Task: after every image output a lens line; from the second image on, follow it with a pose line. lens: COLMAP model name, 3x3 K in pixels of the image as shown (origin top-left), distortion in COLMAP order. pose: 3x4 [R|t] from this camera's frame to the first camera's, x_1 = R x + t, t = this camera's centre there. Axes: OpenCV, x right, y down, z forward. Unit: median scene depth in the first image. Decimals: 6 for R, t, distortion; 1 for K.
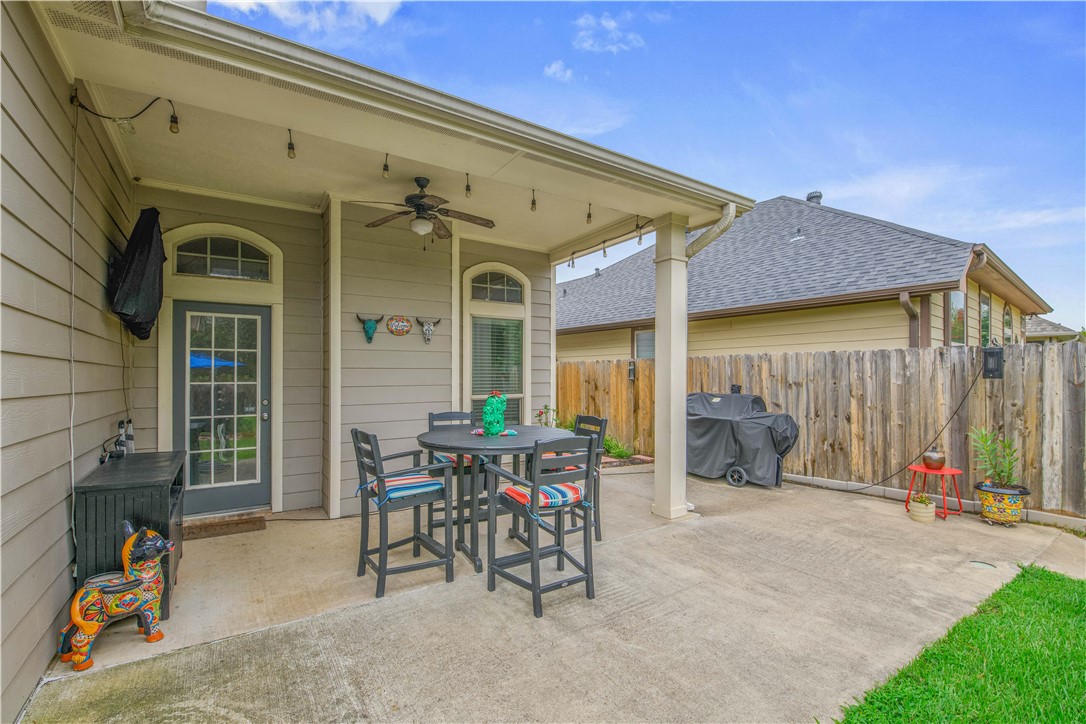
lens RADIAL K [[475.1, 0, 543.0], [0, 475.1, 362.0], [0, 0, 1]] dist [-0.001050, -0.009167]
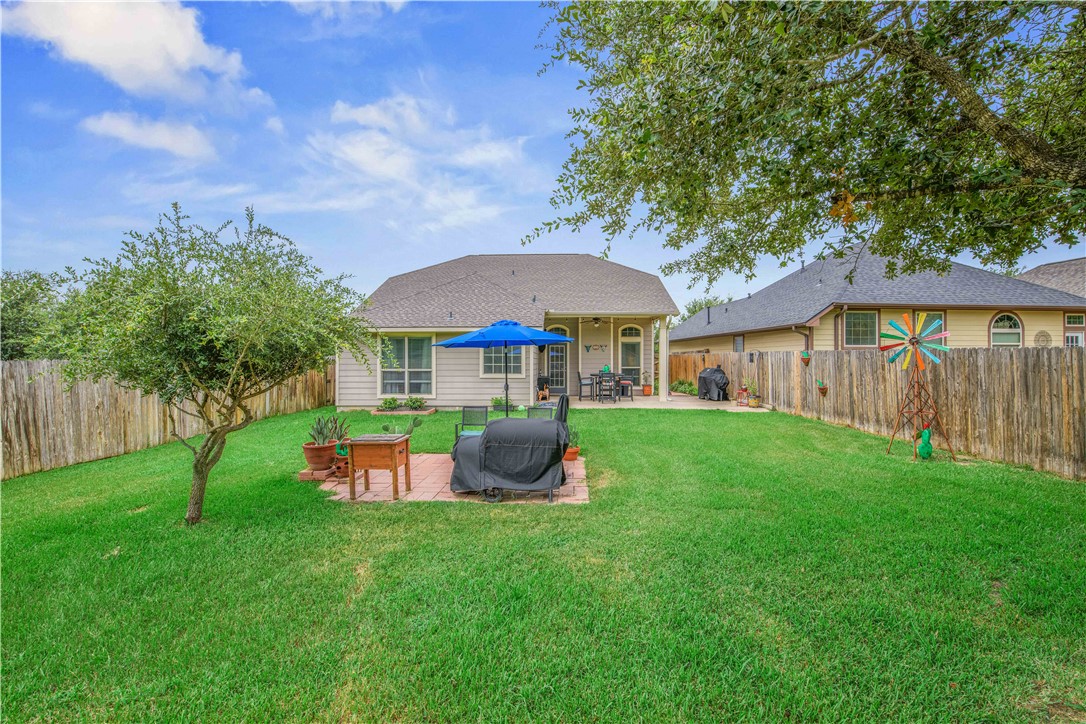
lens RADIAL K [[464.4, 0, 562.0], [0, 464.4, 357.6], [0, 0, 1]] dist [-0.000265, -0.013087]
pose [[0.838006, -0.000231, -0.545660, 1.546906], [0.013857, 0.999686, 0.020857, -0.081065], [0.545484, -0.025040, 0.837747, -2.324609]]
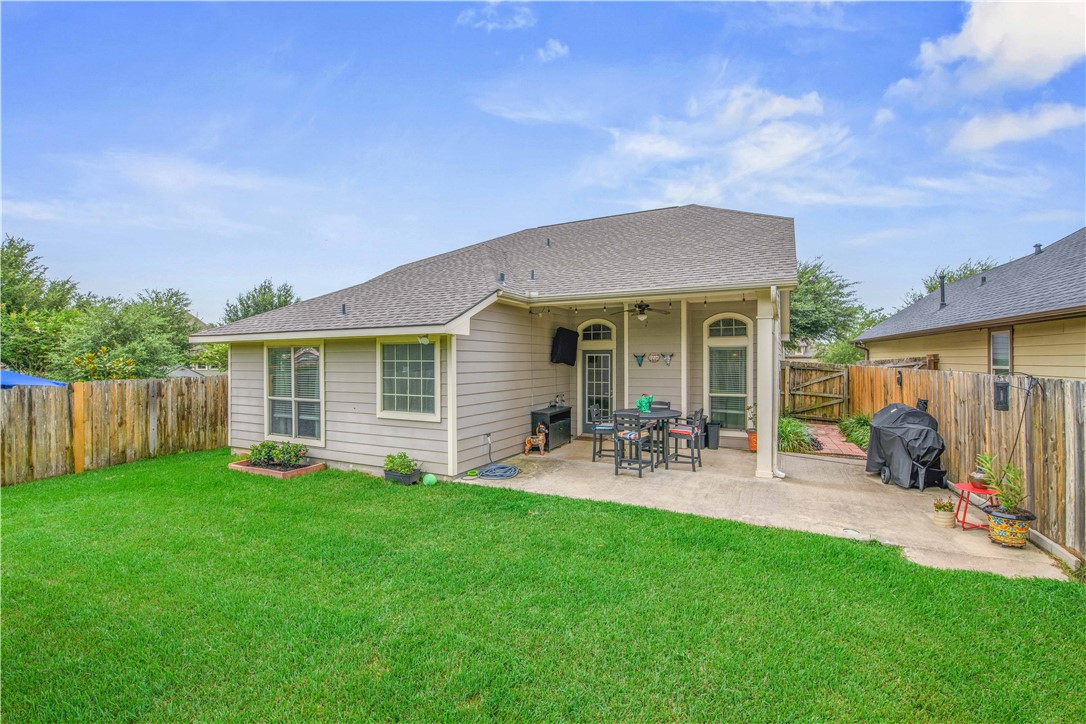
lens RADIAL K [[464.4, 0, 562.0], [0, 464.4, 357.6], [0, 0, 1]] dist [-0.000265, -0.013087]
pose [[0.512953, -0.001100, -0.858416, 1.290099], [0.025402, 0.999581, 0.013899, -0.122405], [0.858041, -0.028935, 0.512766, -0.392752]]
